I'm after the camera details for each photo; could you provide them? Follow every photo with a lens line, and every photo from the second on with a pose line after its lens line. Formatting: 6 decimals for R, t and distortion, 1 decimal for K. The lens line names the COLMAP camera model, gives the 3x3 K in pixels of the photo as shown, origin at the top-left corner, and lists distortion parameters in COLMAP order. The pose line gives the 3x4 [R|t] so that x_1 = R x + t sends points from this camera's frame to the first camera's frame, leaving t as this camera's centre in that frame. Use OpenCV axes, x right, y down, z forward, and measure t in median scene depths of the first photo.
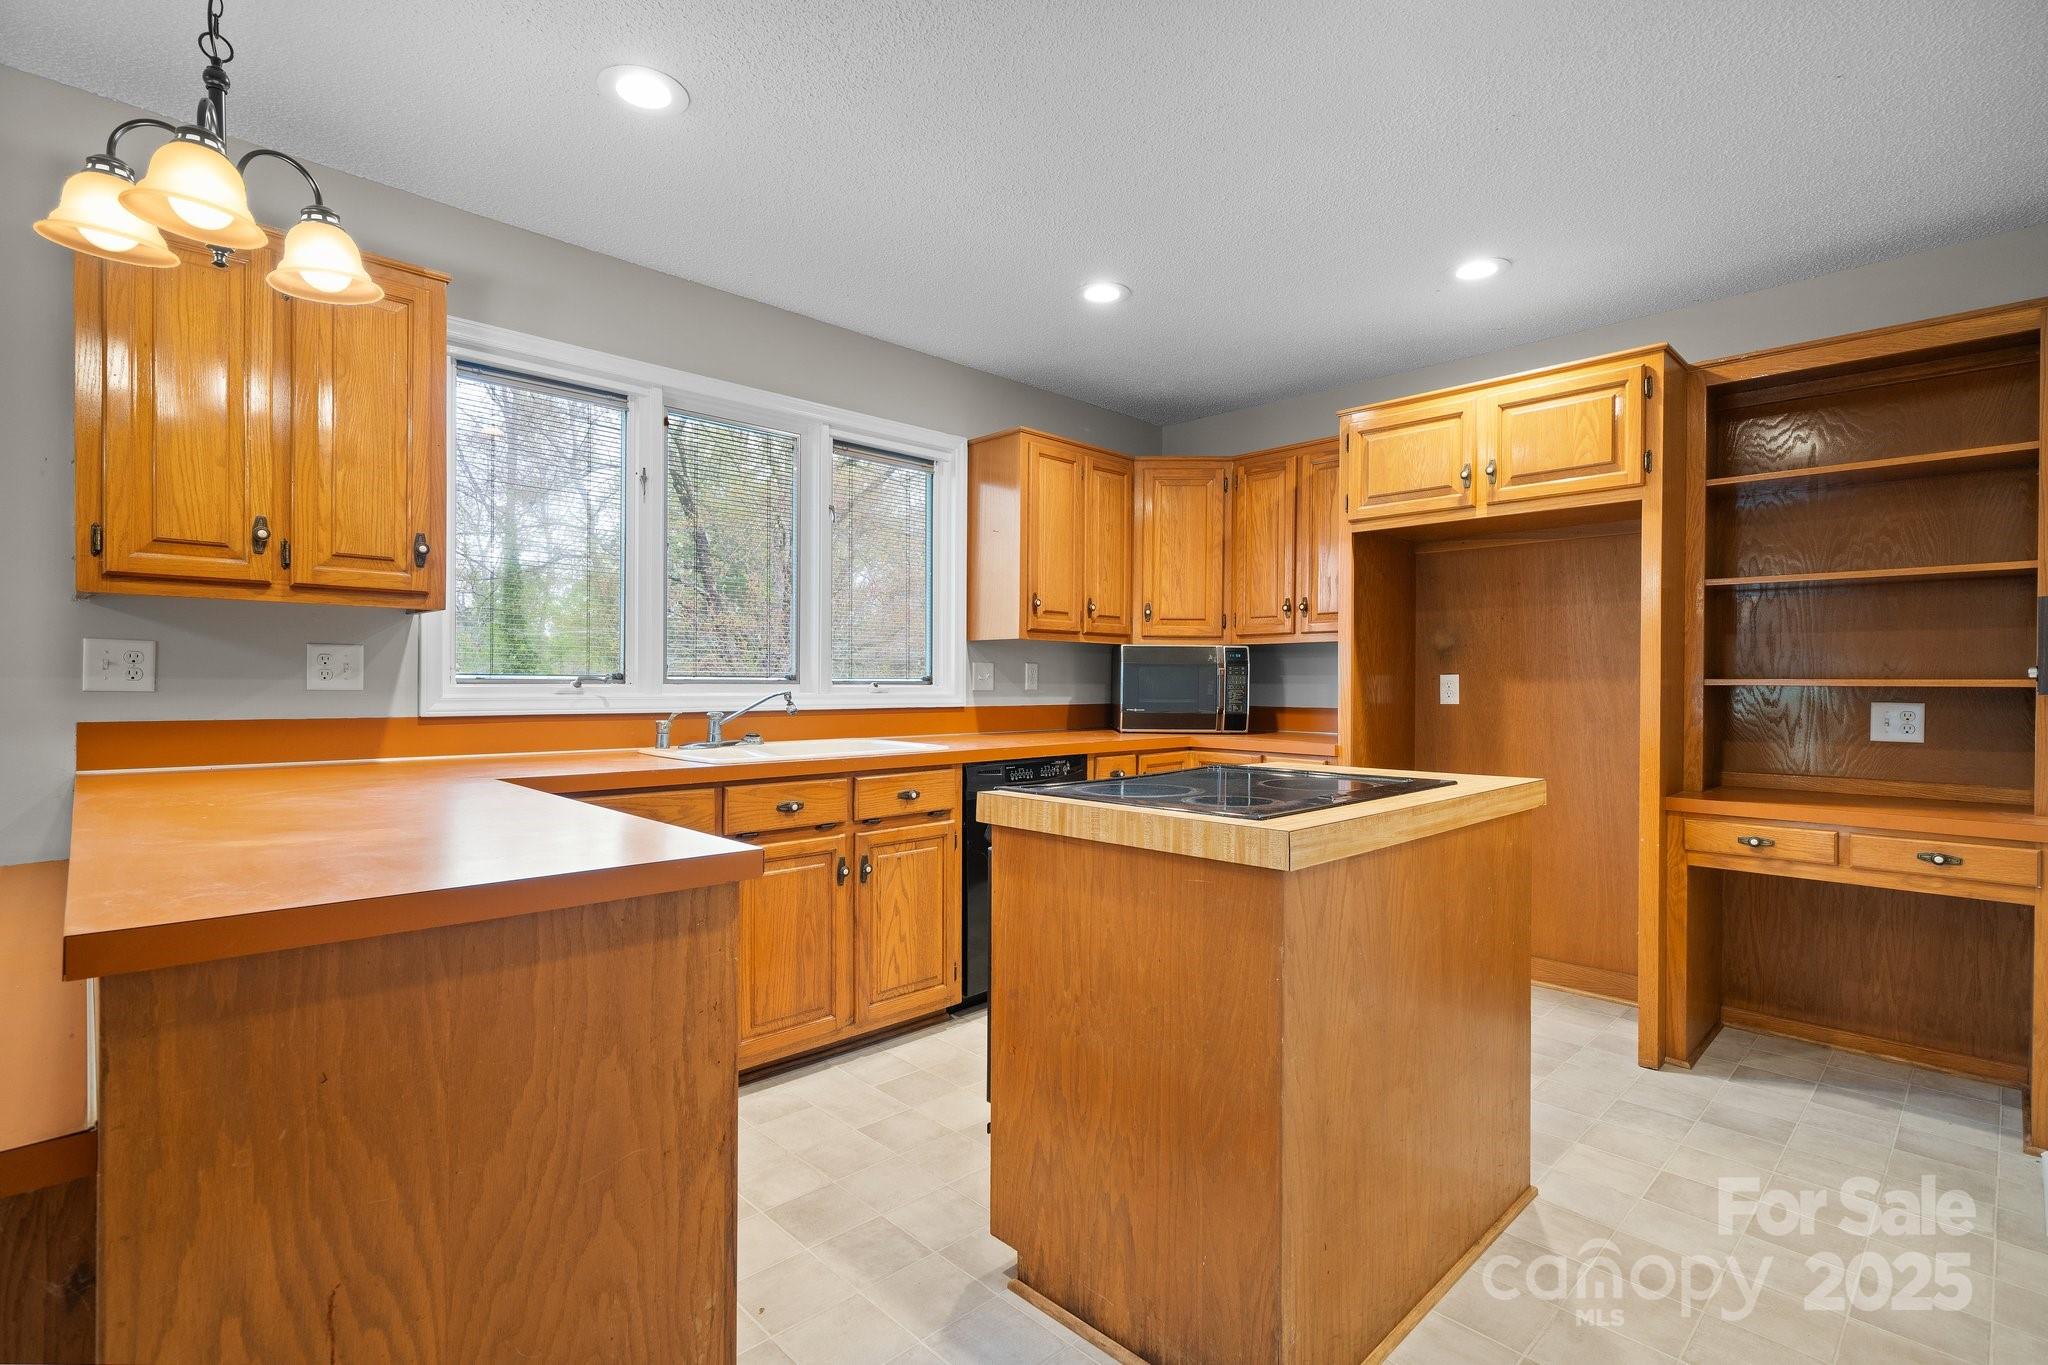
lens RADIAL K [[957.5, 0, 1019.6], [0, 957.5, 693.7], [0, 0, 1]] dist [0.002529, -0.000399]
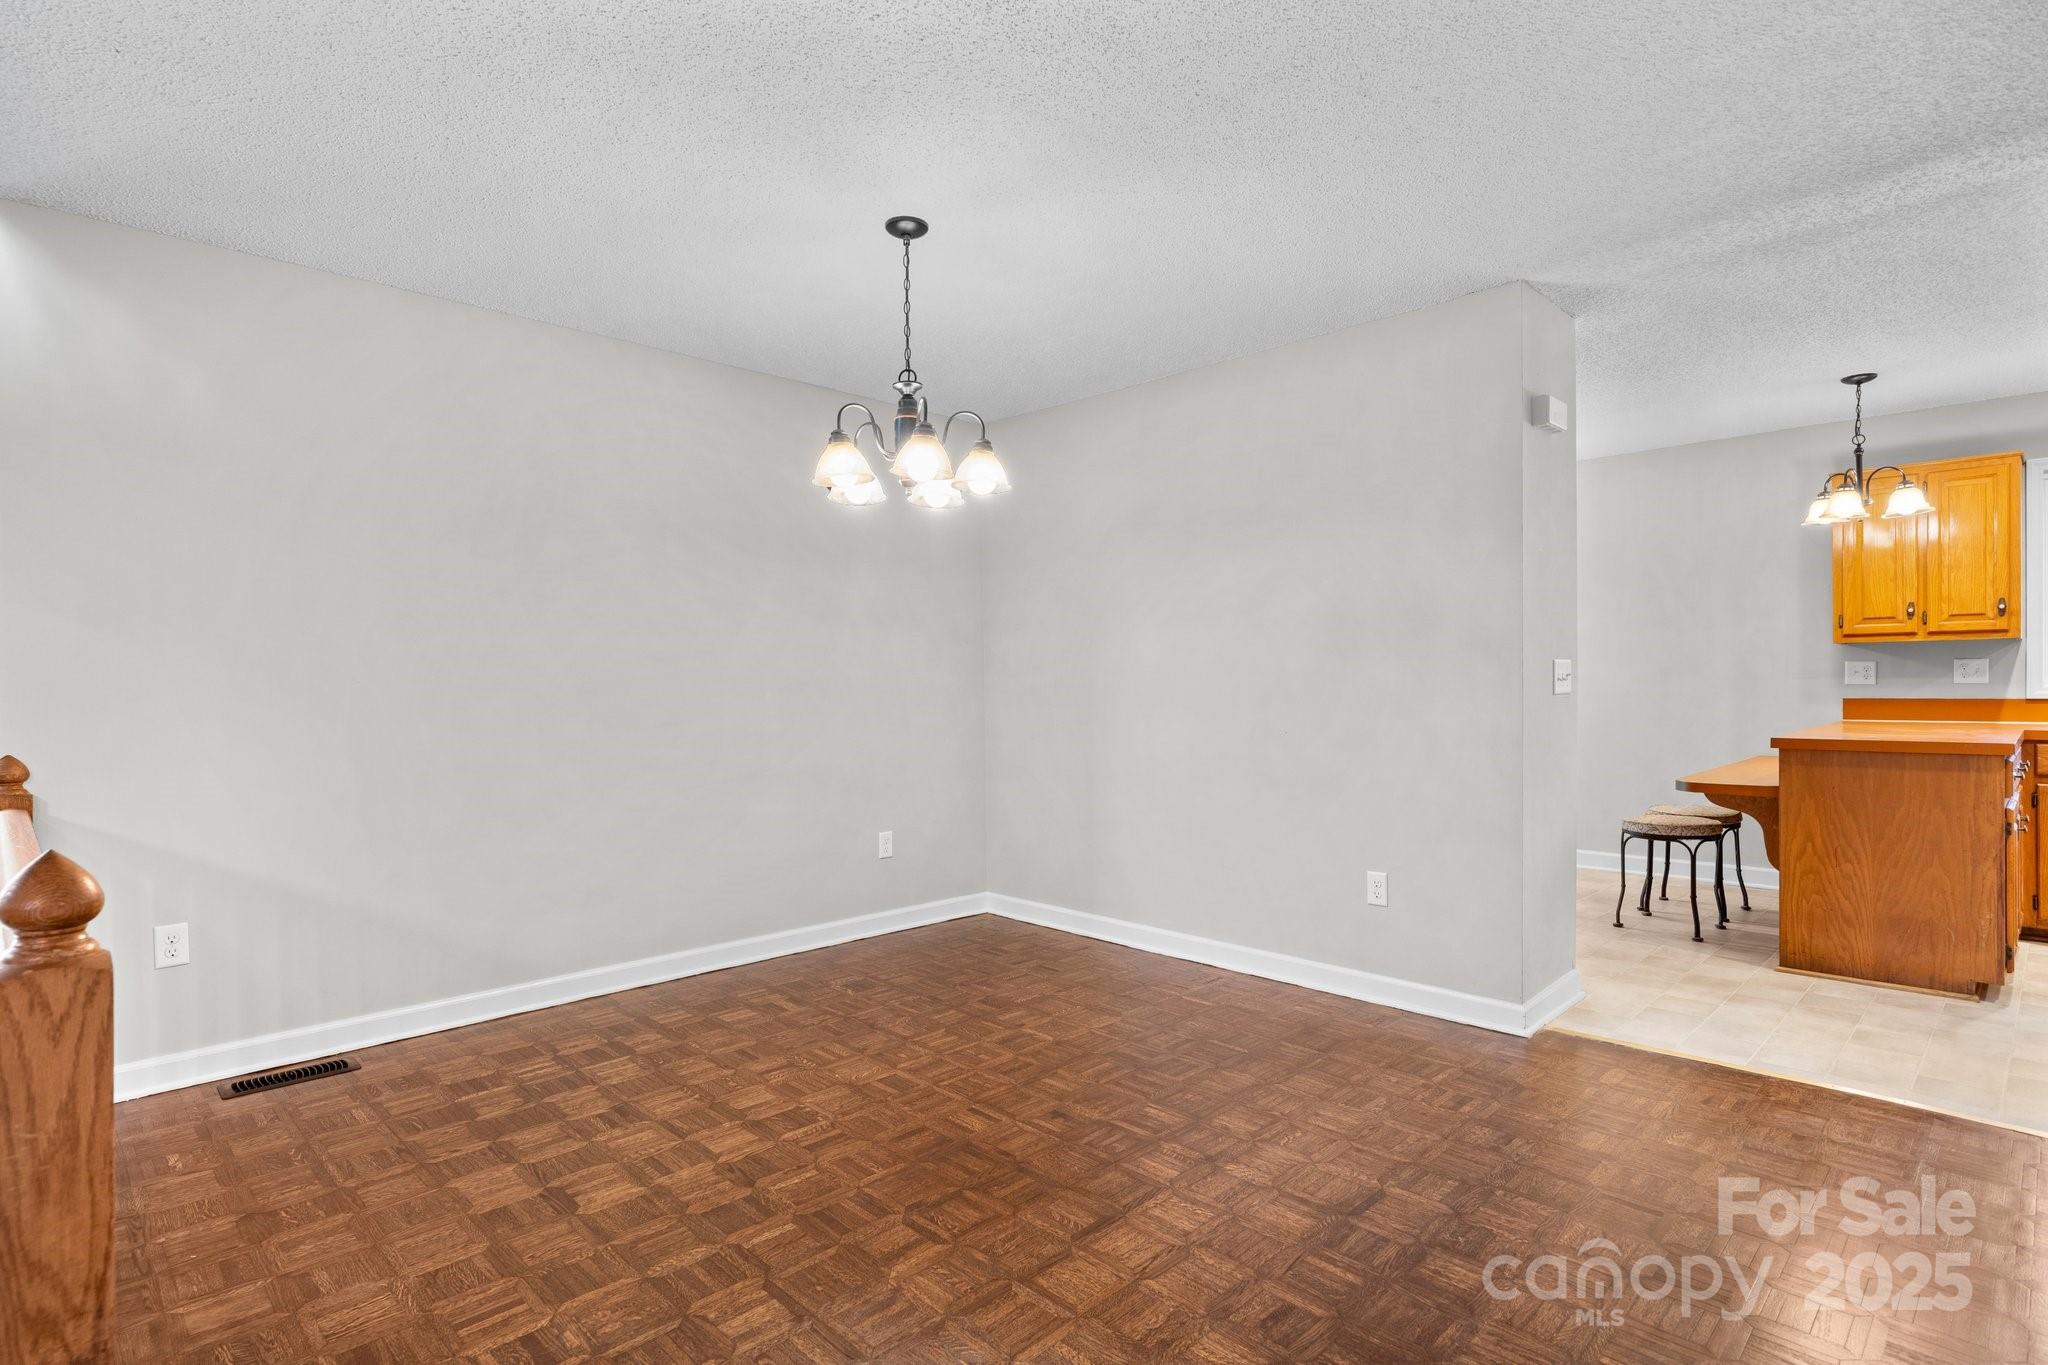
lens RADIAL K [[970.1, 0, 1029.4], [0, 970.1, 681.7], [0, 0, 1]] dist [0.001004, -0.000437]
pose [[-0.018834, -0.009445, -0.999778, 1.055909], [-0.004873, 0.999944, -0.009355, 0.017176], [0.999811, 0.004696, -0.018879, -0.693577]]
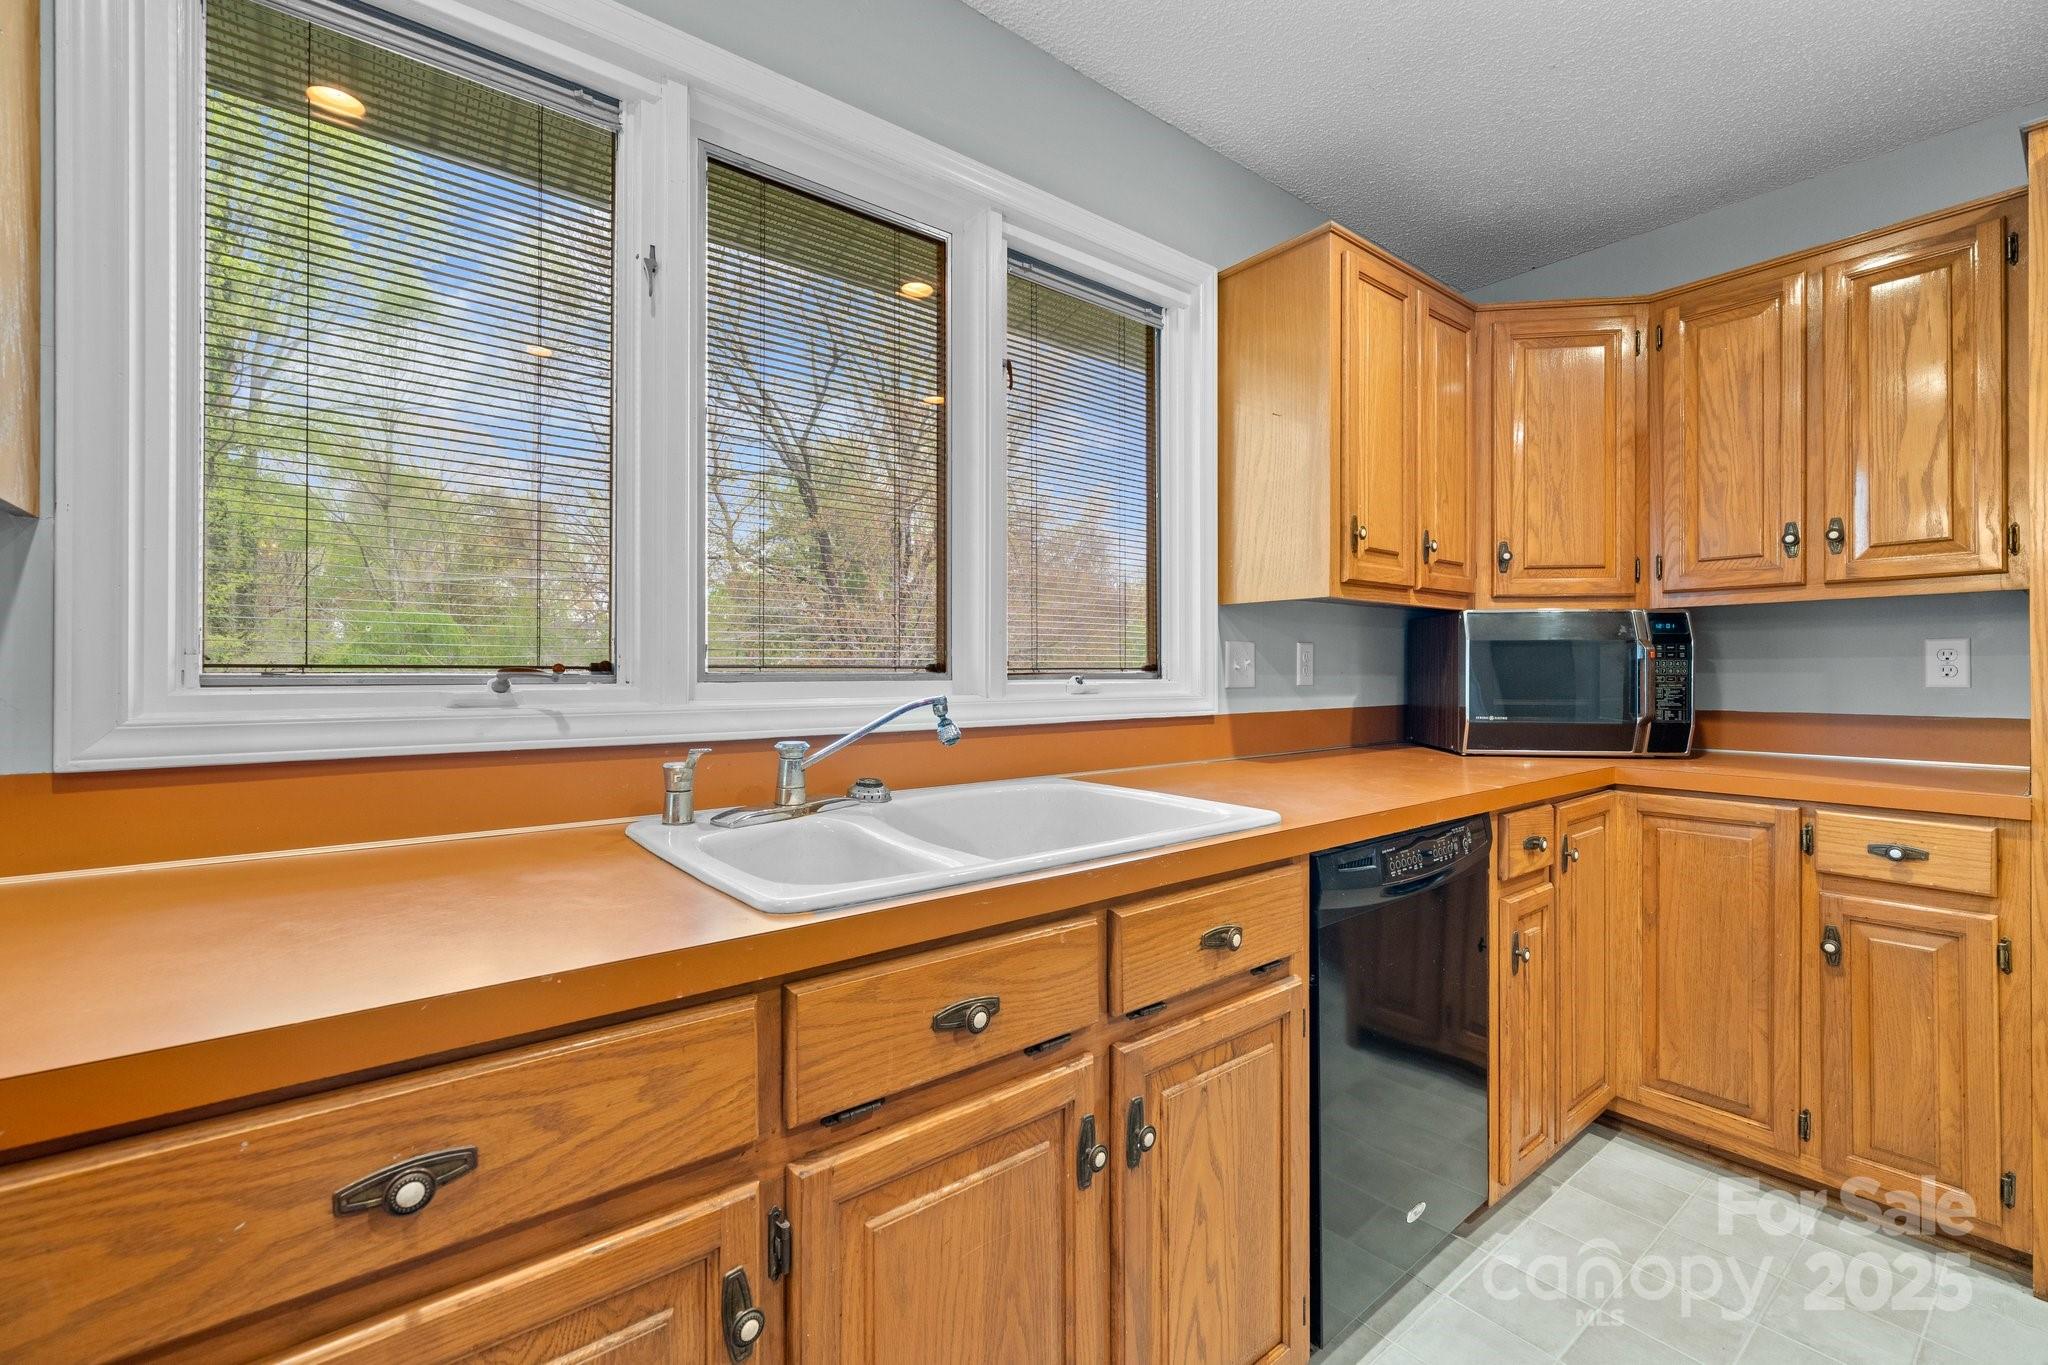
lens RADIAL K [[840.9, 0, 1021.0], [0, 840.9, 670.6], [0, 0, 1]] dist [0.000117, -0.000489]
pose [[0.995406, -0.006324, -0.095532, -0.175320], [0.005161, 0.999910, -0.012409, -0.011220], [0.095602, 0.011859, 0.995349, 0.634442]]
